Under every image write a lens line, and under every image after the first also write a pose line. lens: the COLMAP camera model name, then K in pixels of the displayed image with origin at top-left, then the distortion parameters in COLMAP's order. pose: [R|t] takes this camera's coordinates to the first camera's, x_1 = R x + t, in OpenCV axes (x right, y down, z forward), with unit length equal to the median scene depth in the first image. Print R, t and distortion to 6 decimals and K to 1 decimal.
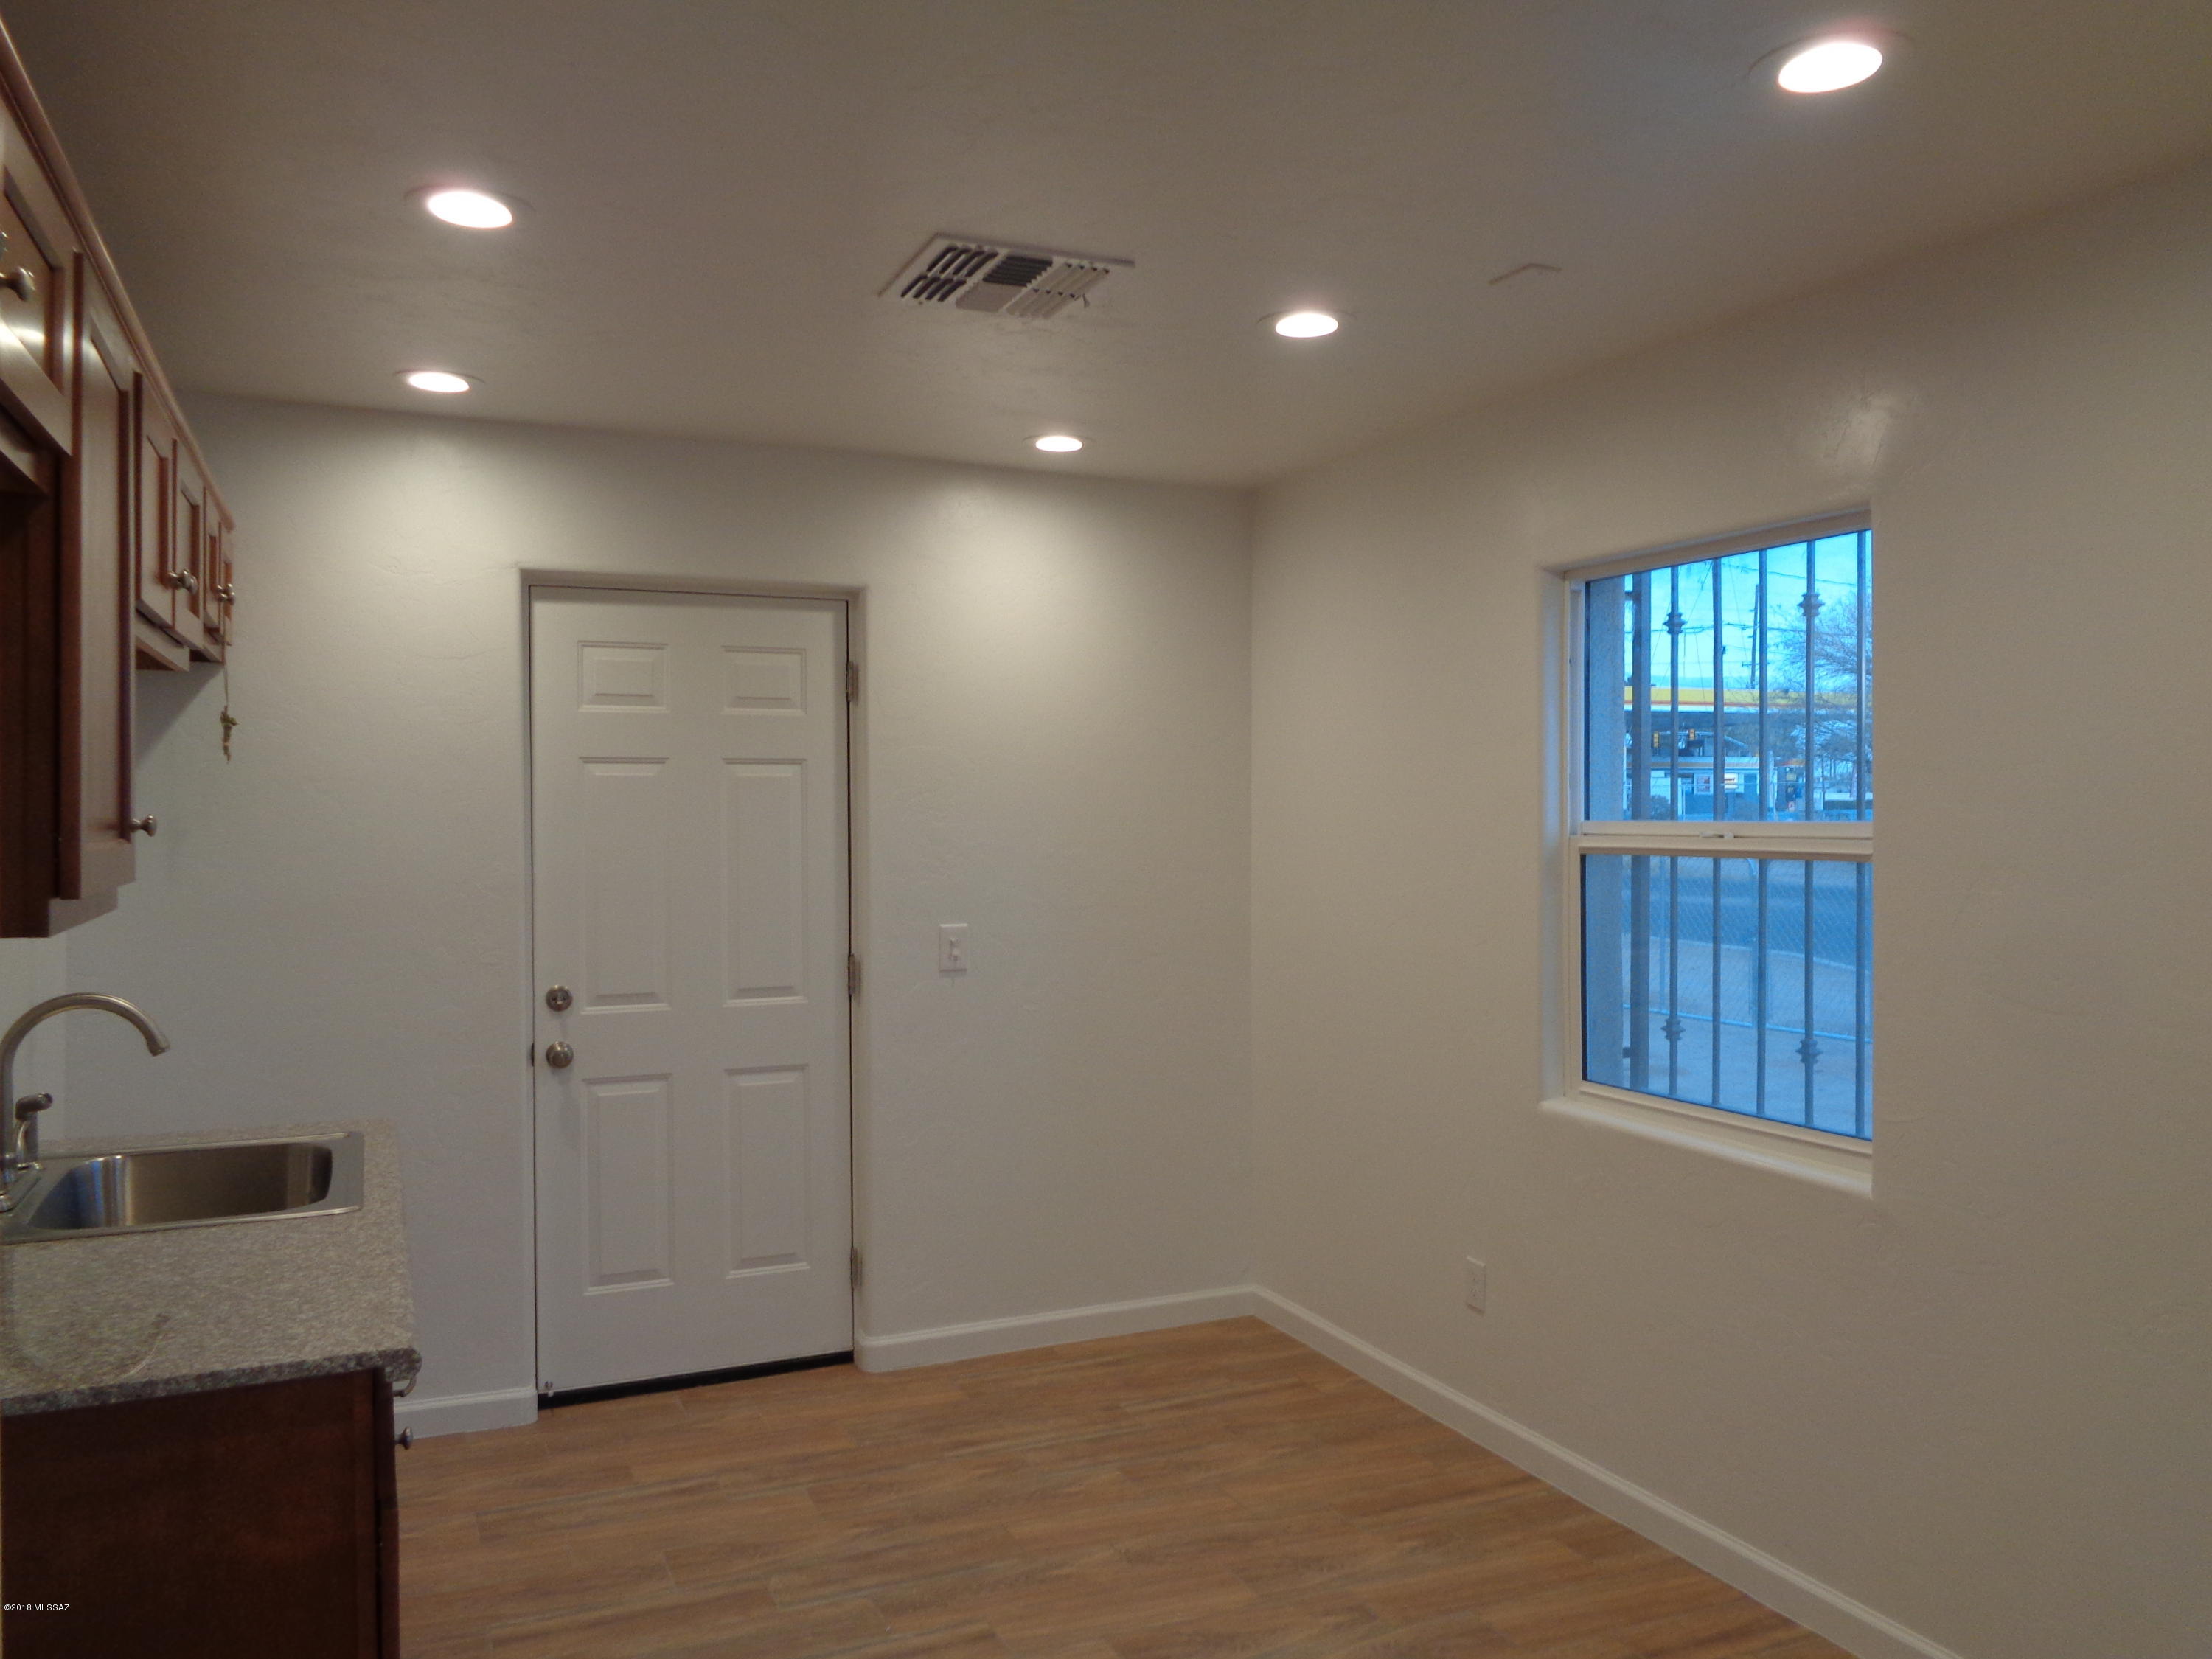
lens RADIAL K [[1643.4, 0, 1102.8], [0, 1643.4, 820.4], [0, 0, 1]] dist [0.002964, -0.006154]
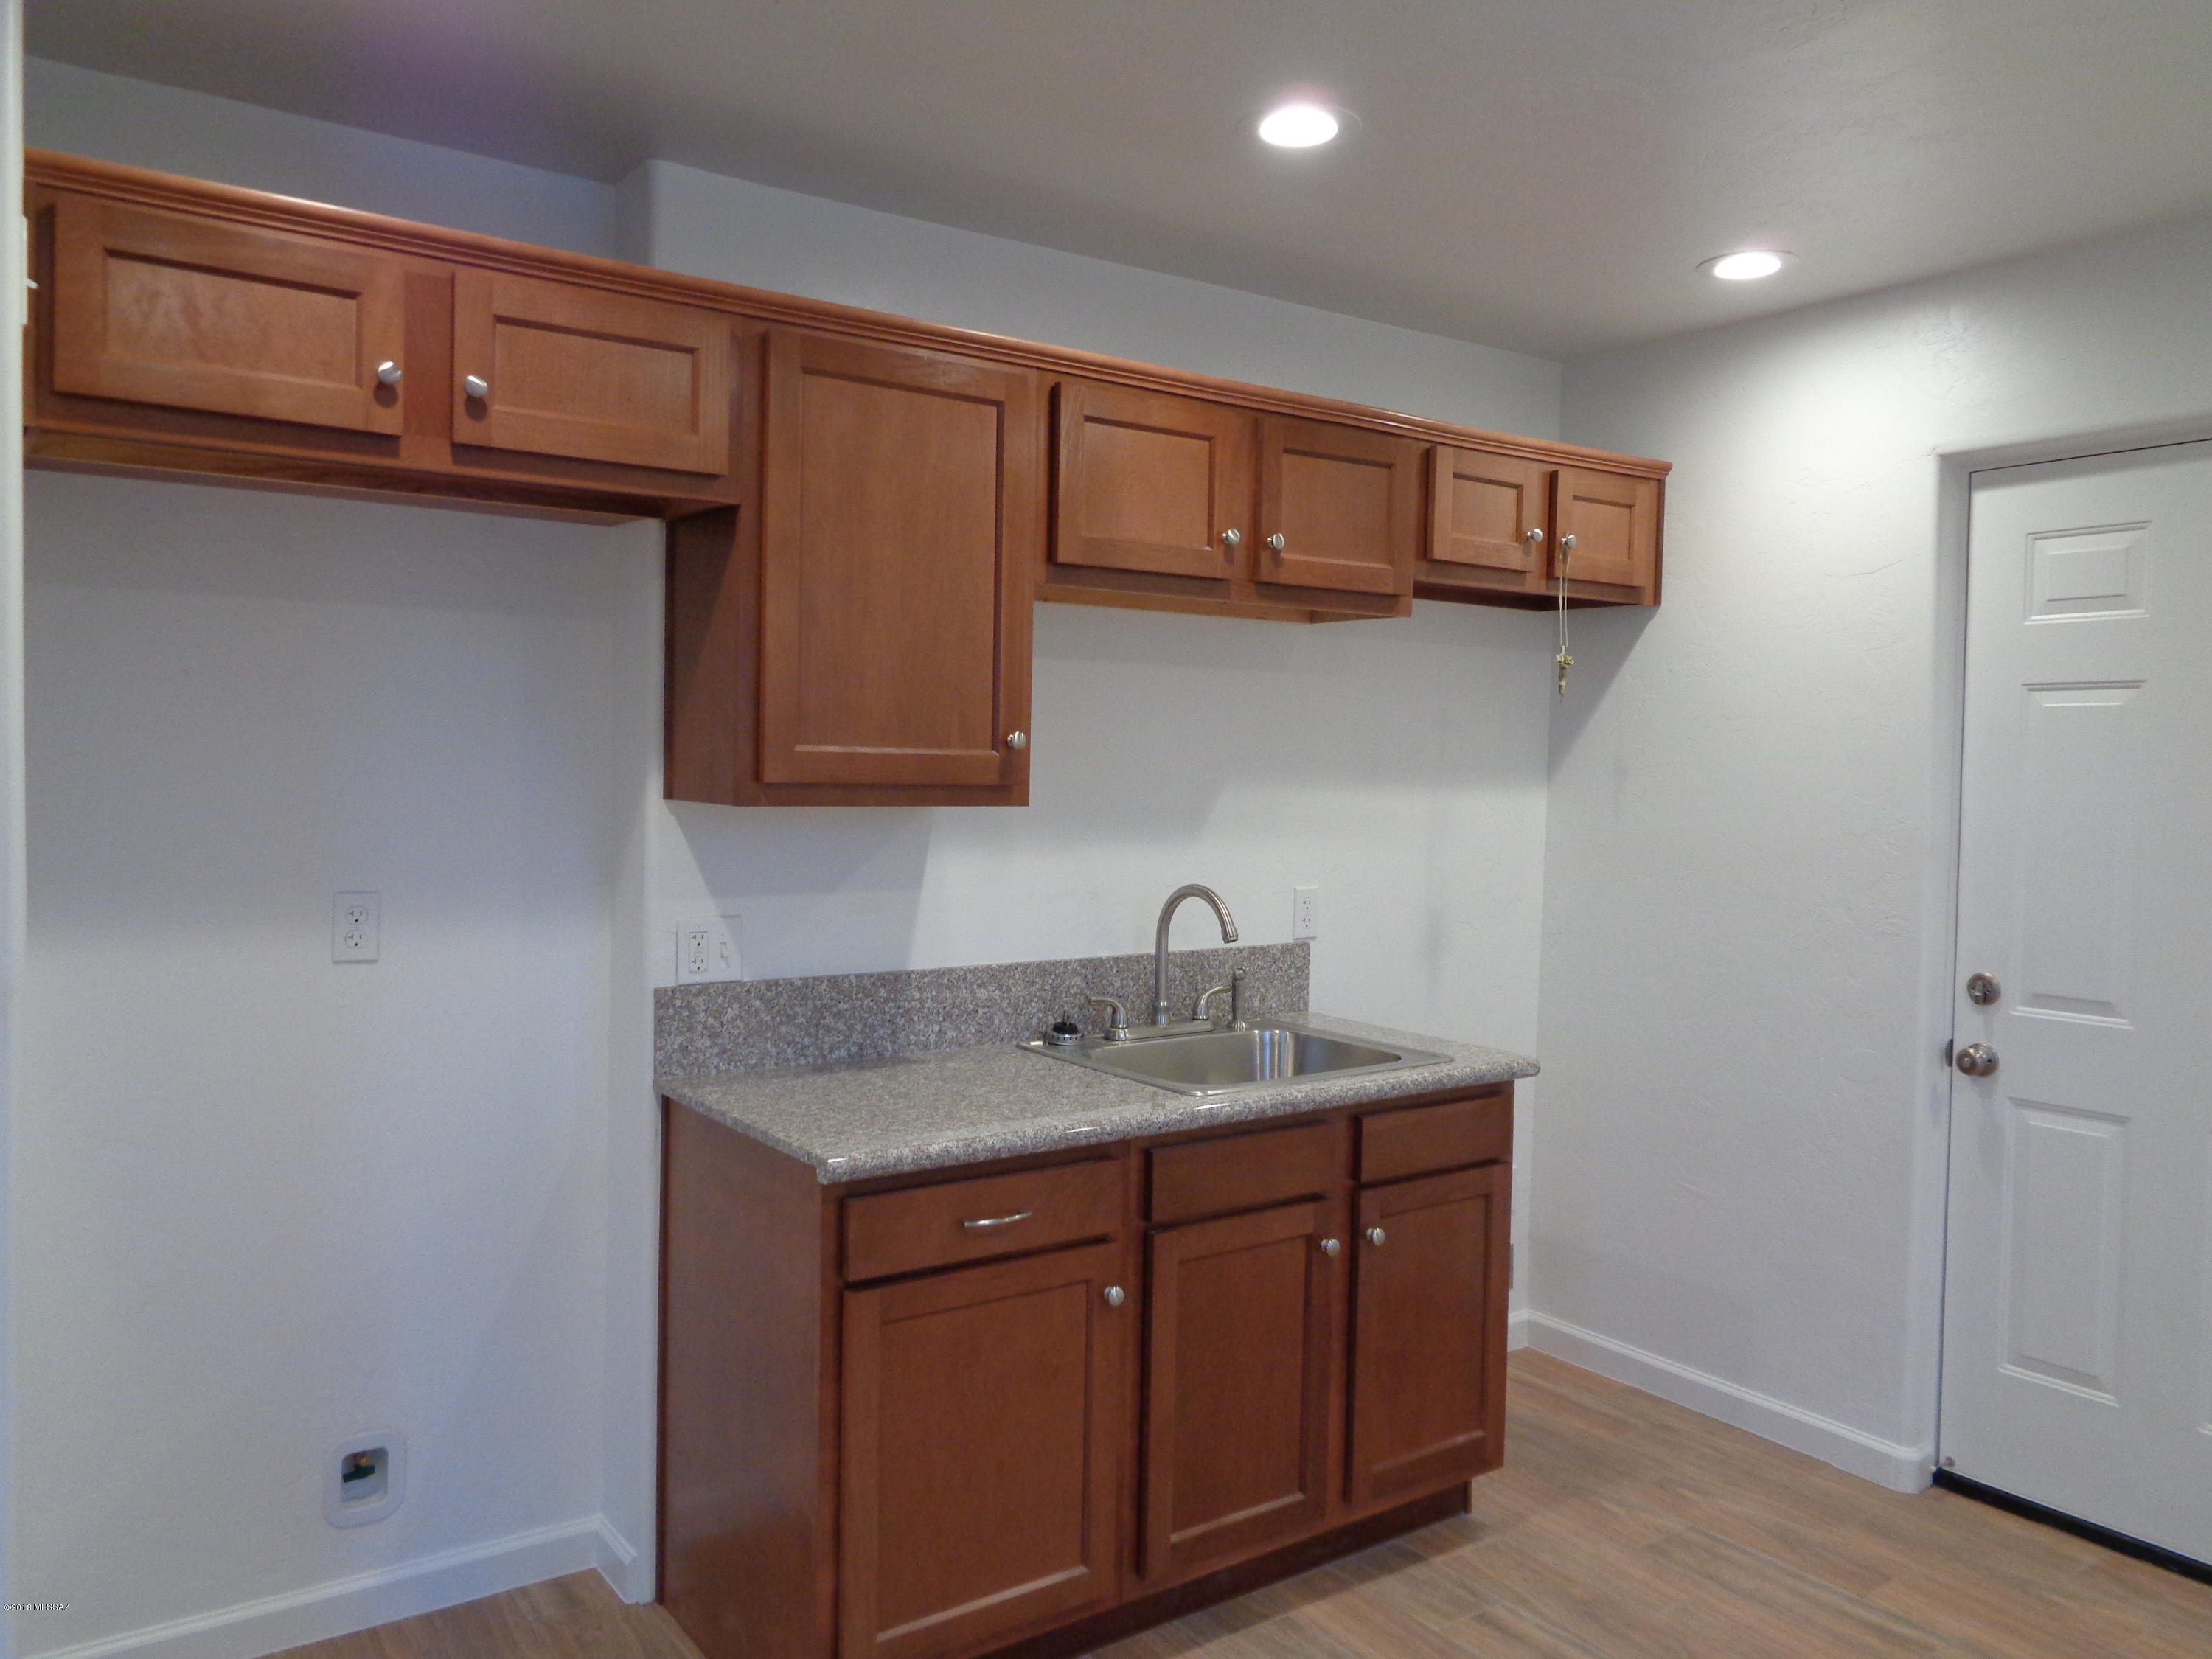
lens RADIAL K [[1643.4, 0, 1102.8], [0, 1643.4, 820.4], [0, 0, 1]] dist [0.002964, -0.006154]
pose [[0.202812, 0.040751, -0.978369, 0.357584], [-0.024224, 0.999037, 0.036591, 0.008298], [0.978918, 0.016279, 0.203604, 0.421290]]
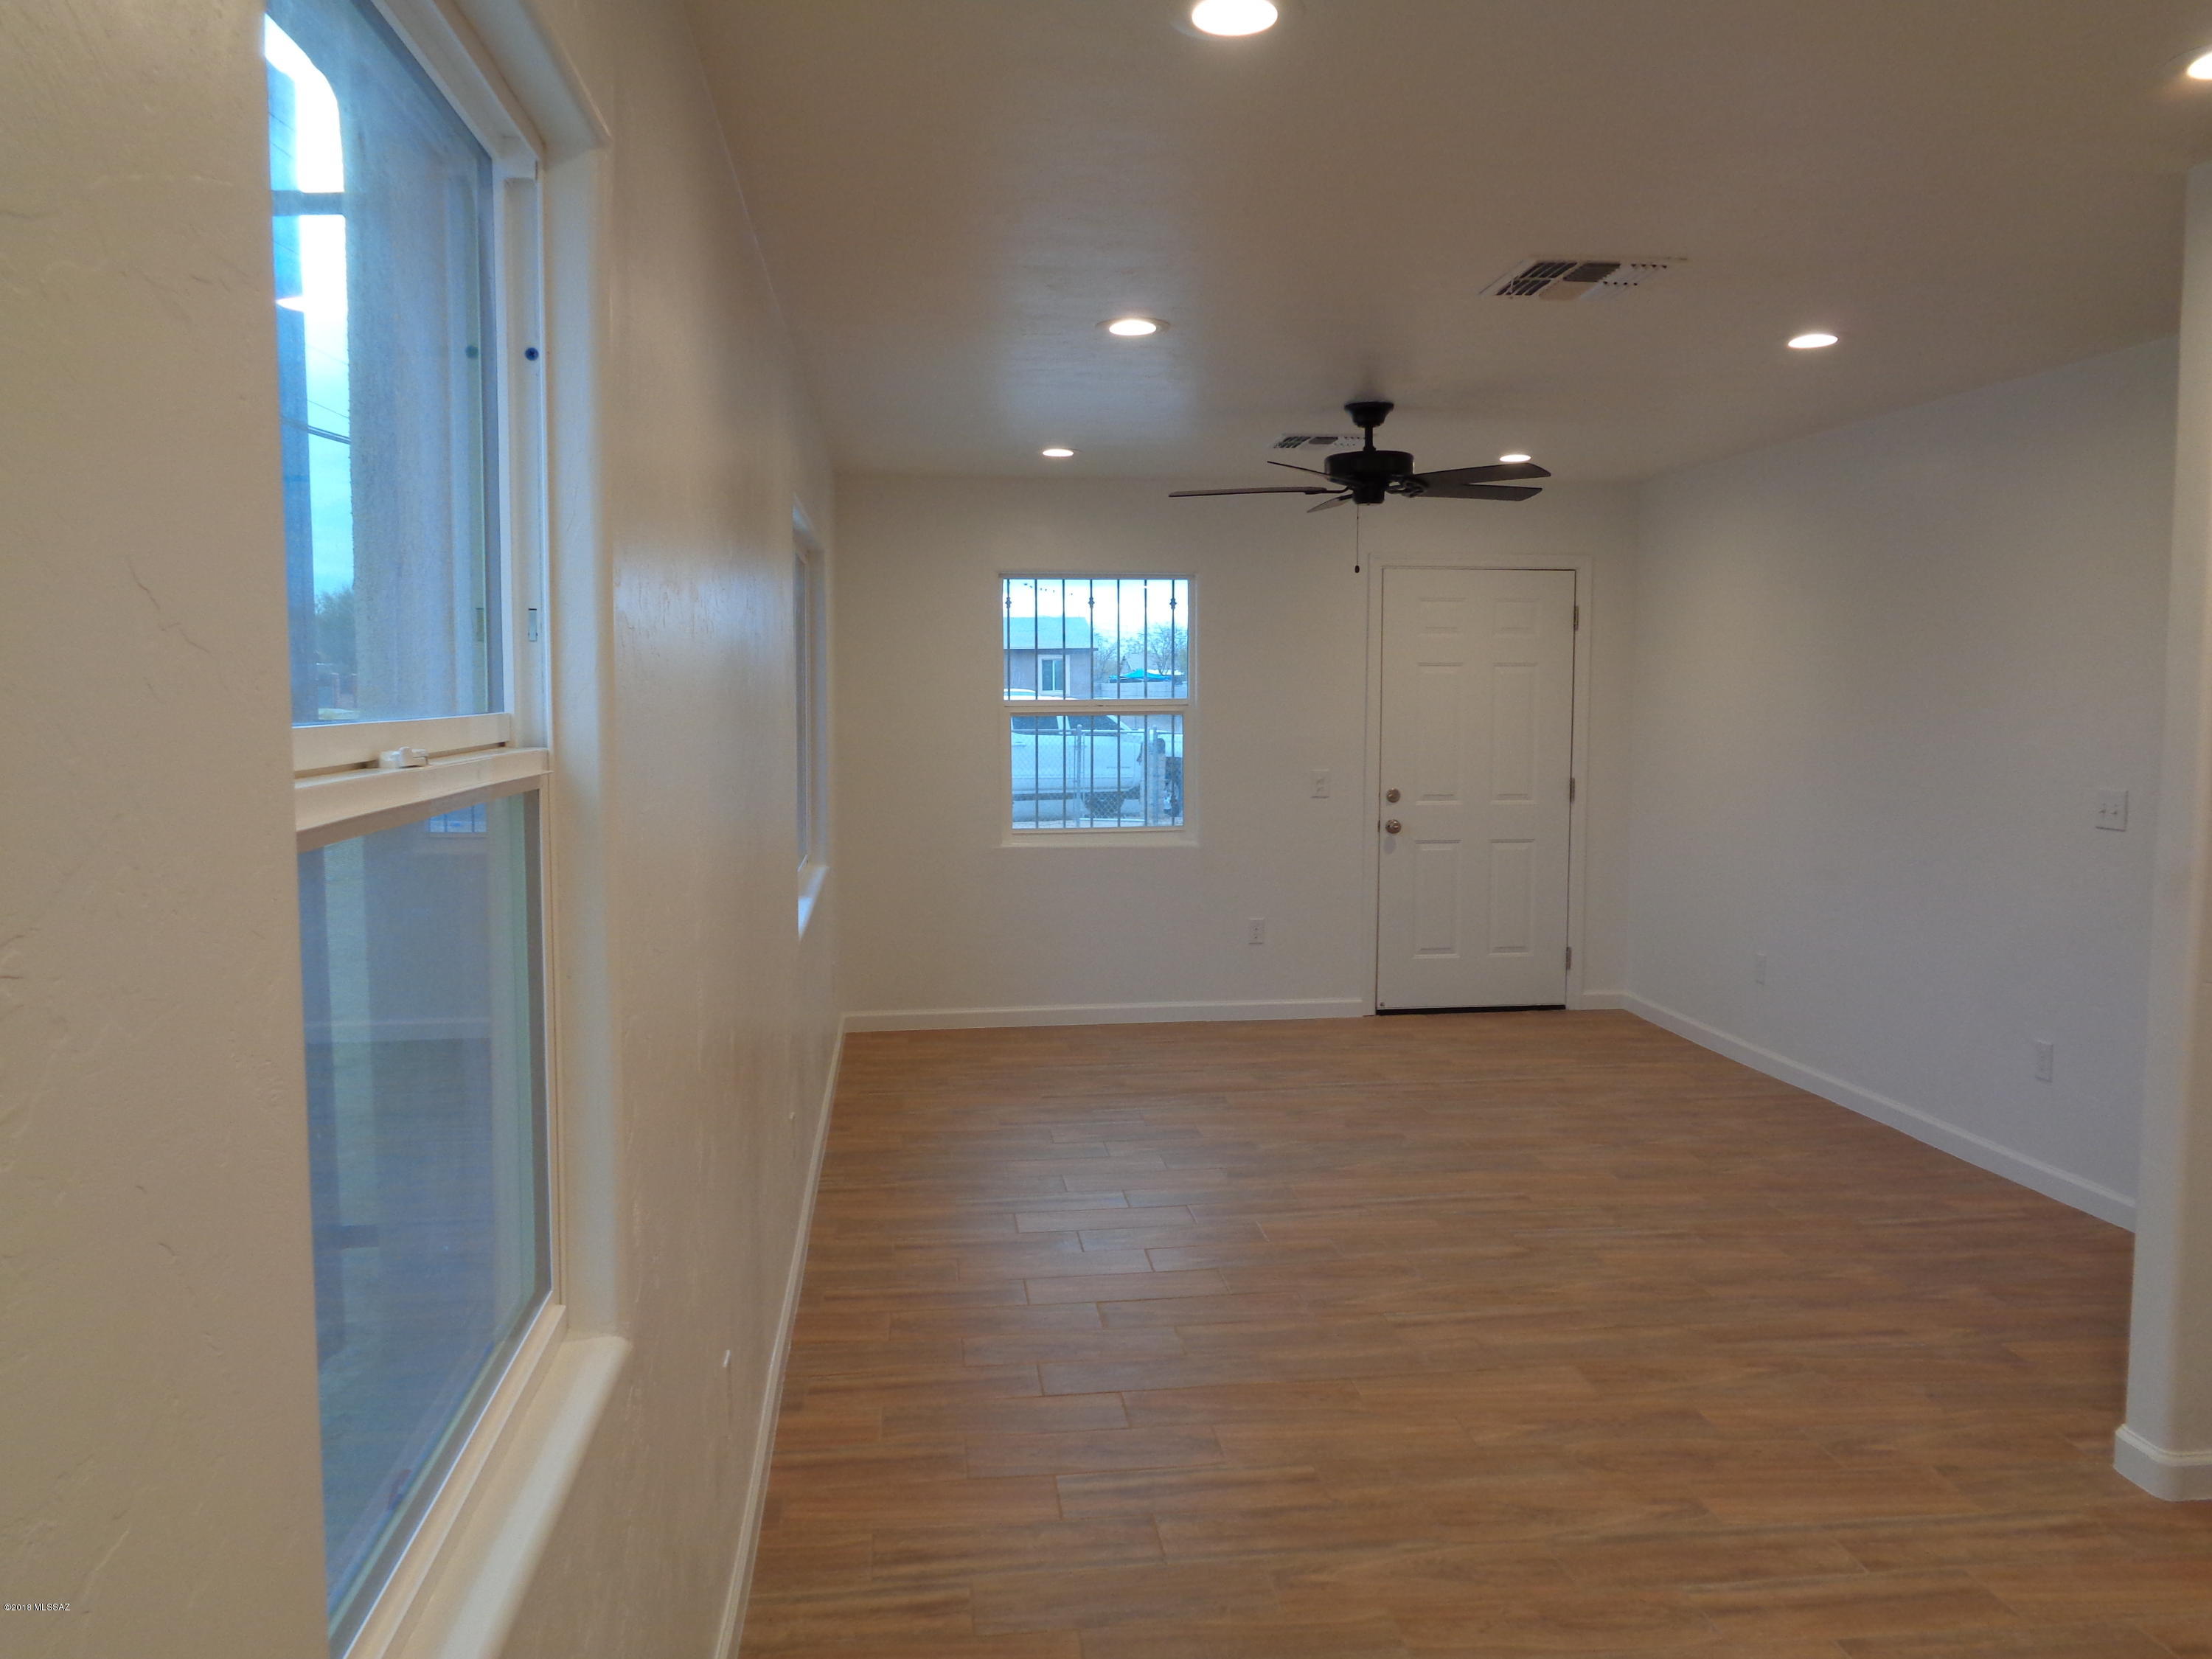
lens RADIAL K [[1615.6, 0, 1110.7], [0, 1615.6, 806.2], [0, 0, 1]] dist [-0.052223, -0.000865]
pose [[0.959493, 0.033558, -0.279727, -0.132004], [-0.016834, 0.997936, 0.061976, 0.015405], [0.281229, -0.054757, 0.958077, -0.800607]]
